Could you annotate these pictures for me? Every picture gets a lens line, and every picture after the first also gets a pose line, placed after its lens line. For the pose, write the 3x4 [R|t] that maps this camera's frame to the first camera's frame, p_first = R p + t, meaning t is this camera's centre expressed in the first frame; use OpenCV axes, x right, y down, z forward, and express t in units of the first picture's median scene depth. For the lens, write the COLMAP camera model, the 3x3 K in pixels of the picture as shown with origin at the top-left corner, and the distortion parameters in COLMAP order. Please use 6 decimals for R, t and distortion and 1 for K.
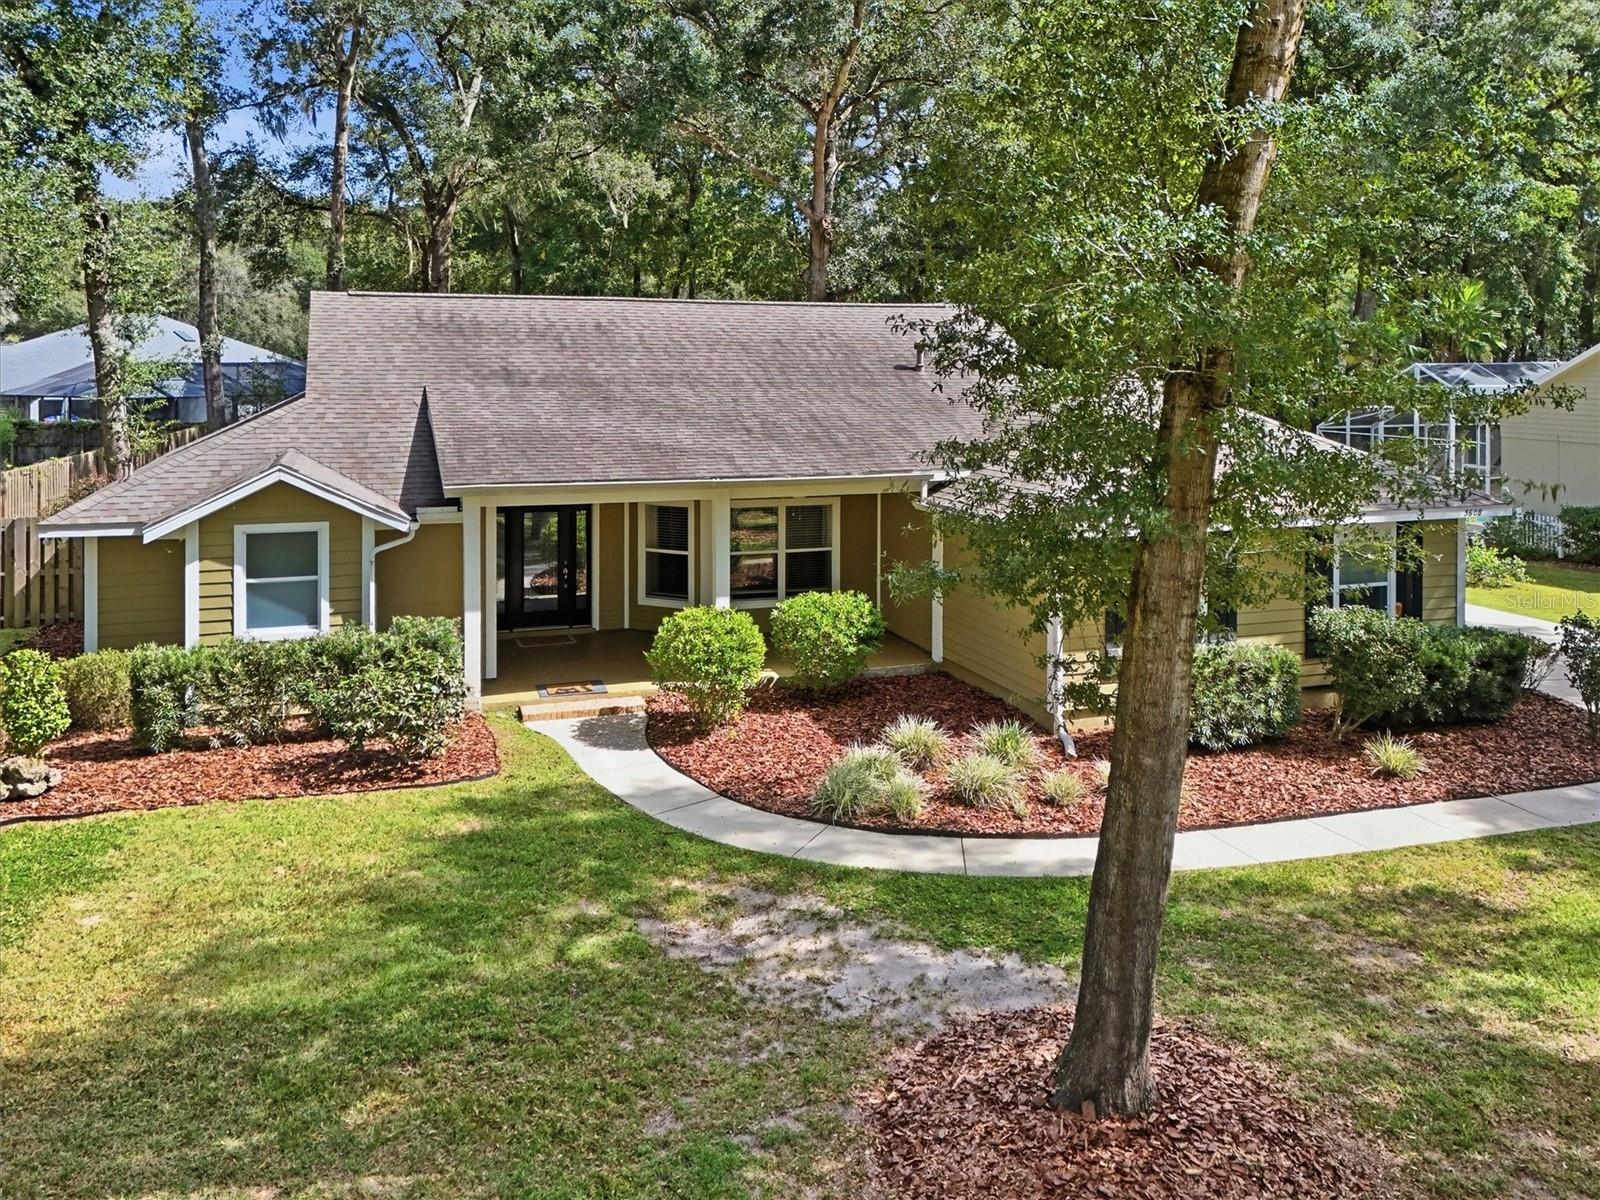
lens RADIAL K [[1286.8, 0, 807.2], [0, 1286.8, 352.0], [0, 0, 1]] dist [0.034240, -0.006146]
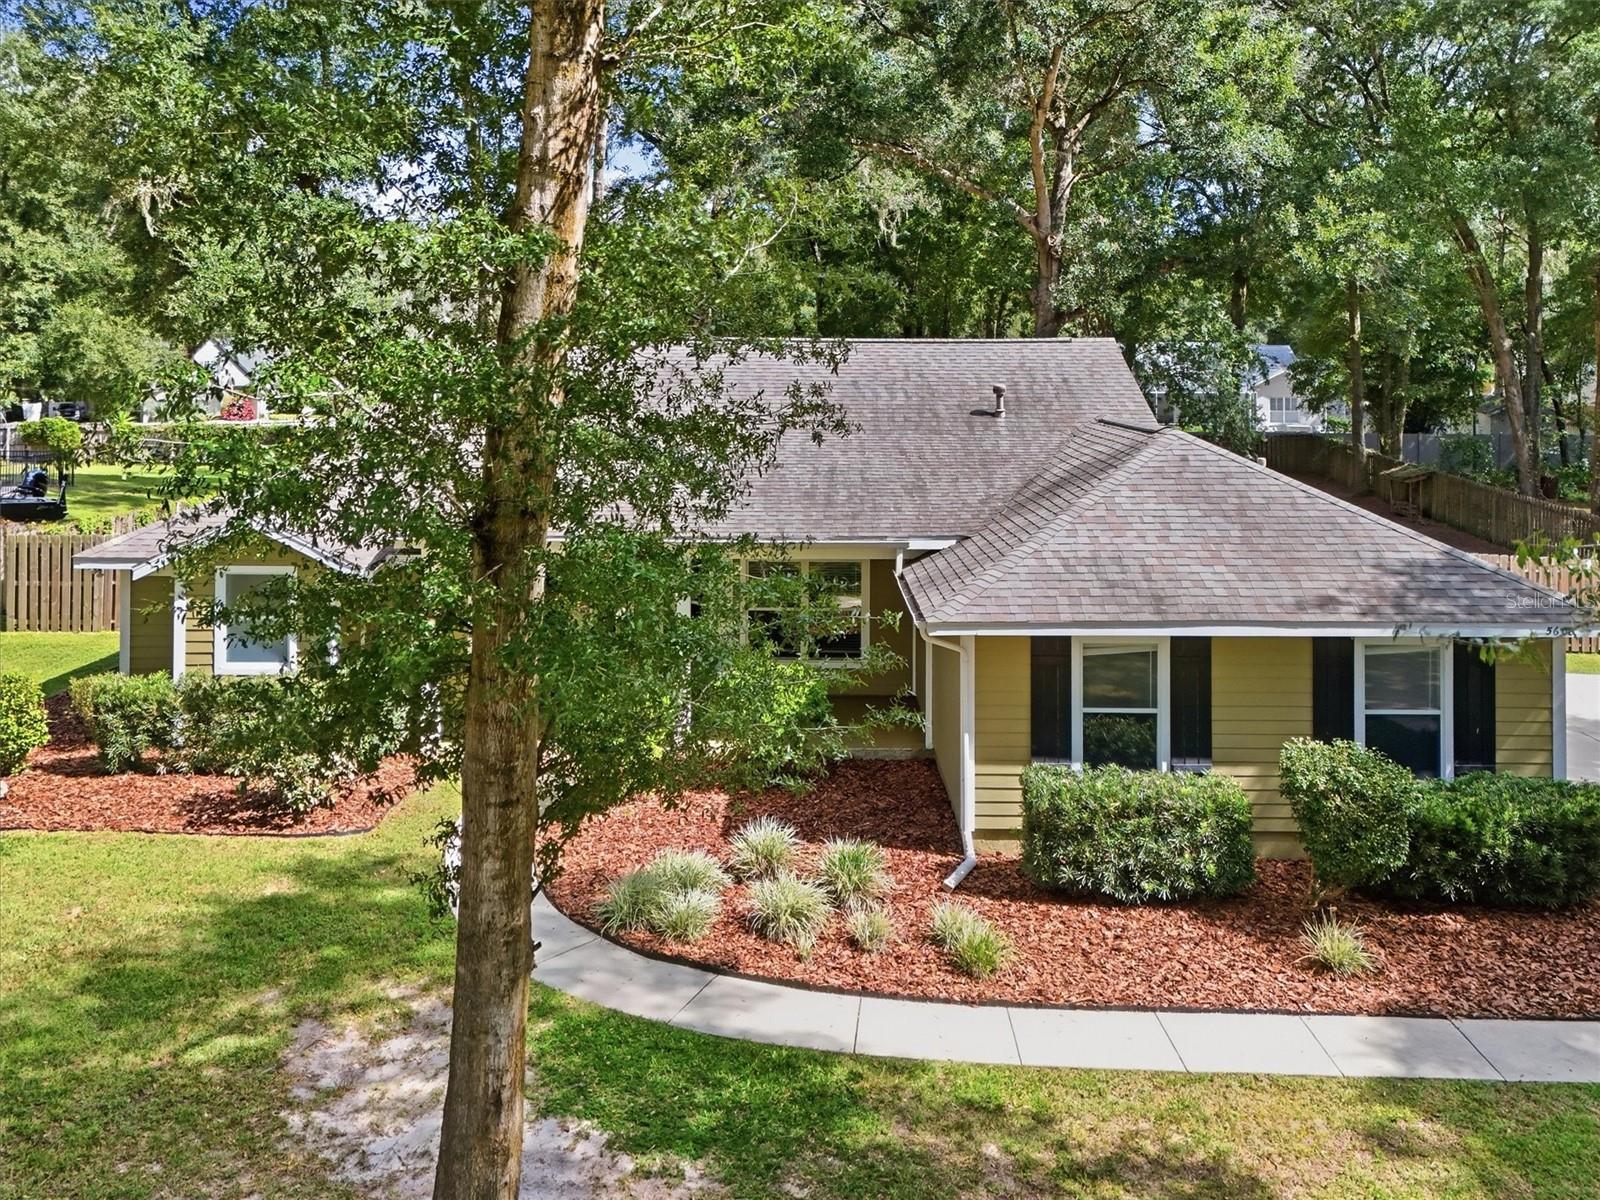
lens RADIAL K [[1286.8, 0, 807.2], [0, 1286.8, 352.0], [0, 0, 1]] dist [0.034240, -0.006146]
pose [[0.943556, 0.000339, -0.331214, 0.410163], [-0.000456, 1.000000, -0.000278, -0.048569], [0.331214, 0.000413, 0.943556, 0.146216]]
